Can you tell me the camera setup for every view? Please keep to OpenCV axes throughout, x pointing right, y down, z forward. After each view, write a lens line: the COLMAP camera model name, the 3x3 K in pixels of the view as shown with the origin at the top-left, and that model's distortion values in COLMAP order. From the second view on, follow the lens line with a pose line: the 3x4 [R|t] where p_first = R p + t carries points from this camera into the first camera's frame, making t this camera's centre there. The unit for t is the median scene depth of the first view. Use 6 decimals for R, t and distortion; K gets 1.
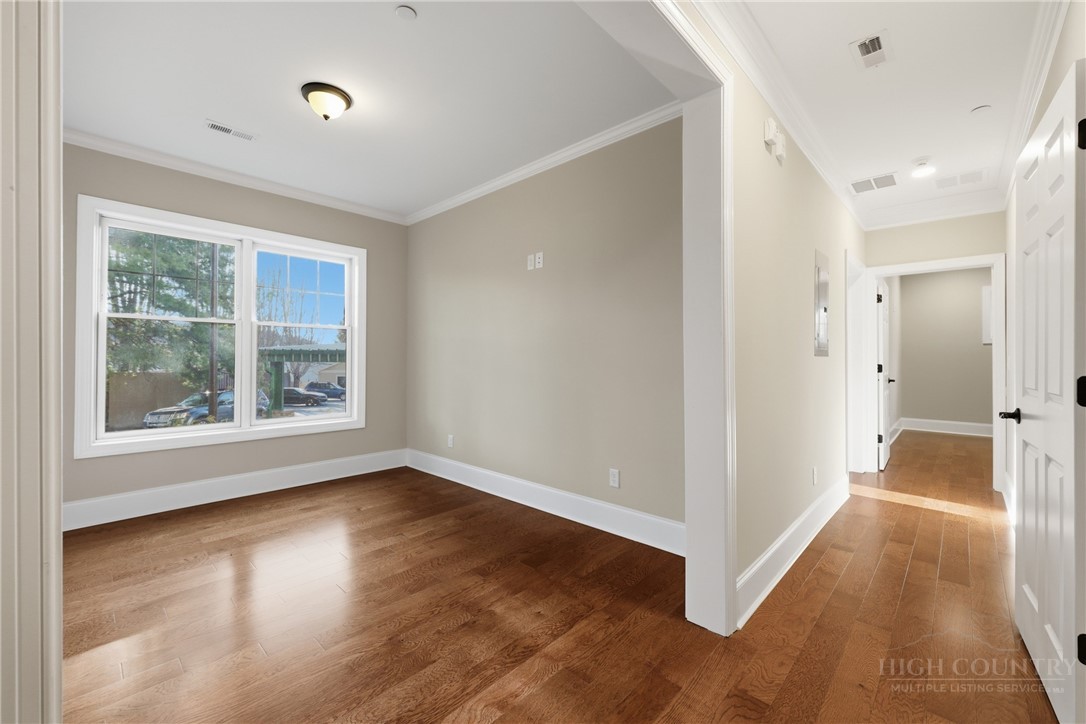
lens RADIAL K [[447.4, 0, 546.7], [0, 447.4, 356.1], [0, 0, 1]] dist [0.001564, 0.000283]
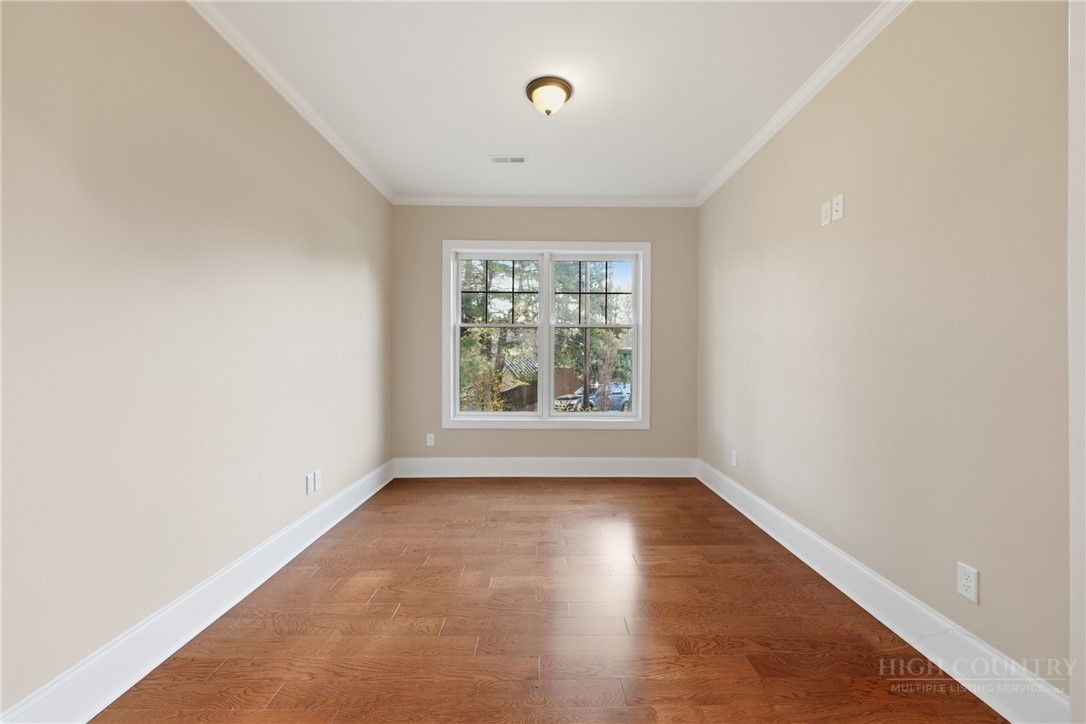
lens RADIAL K [[444.3, 0, 538.1], [0, 444.3, 361.5], [0, 0, 1]] dist [-0.000186, -0.000048]
pose [[0.687846, 0.006791, -0.725824, 0.156342], [0.004016, 0.999905, 0.013161, 0.001183], [0.725845, -0.011967, 0.687754, 0.231240]]
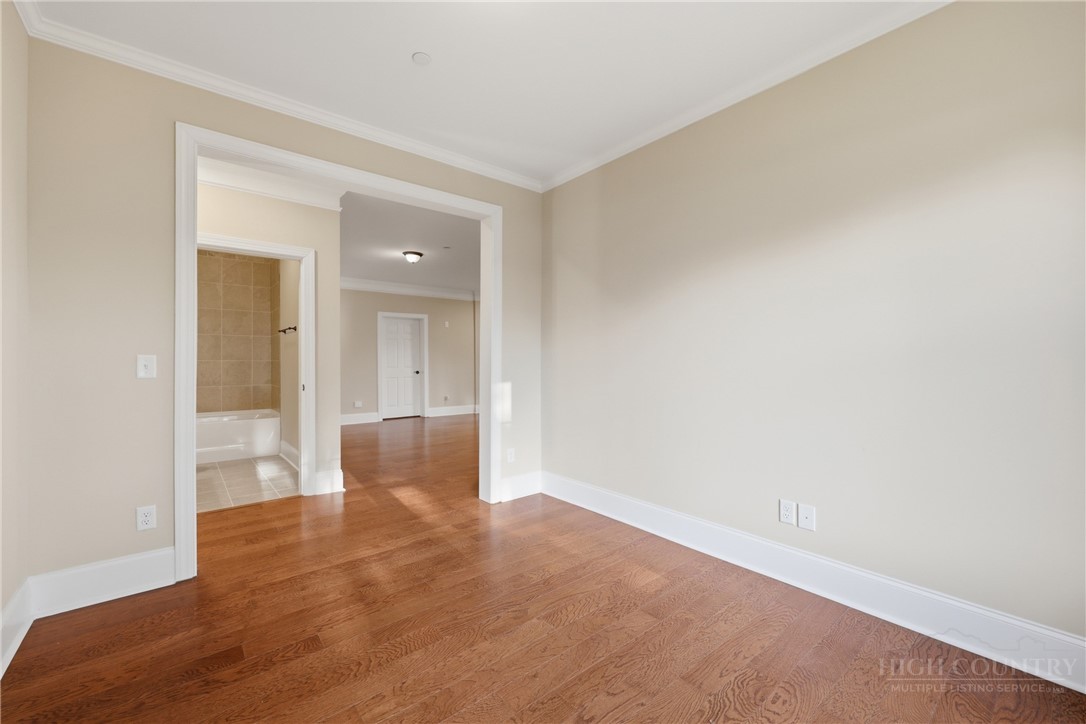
lens RADIAL K [[447.4, 0, 546.7], [0, 447.4, 356.1], [0, 0, 1]] dist [0.001564, 0.000283]
pose [[-0.993556, 0.005404, 0.113213, -0.441701], [0.003931, 0.999905, -0.013233, 0.007673], [-0.113274, -0.012702, -0.993483, 1.209731]]
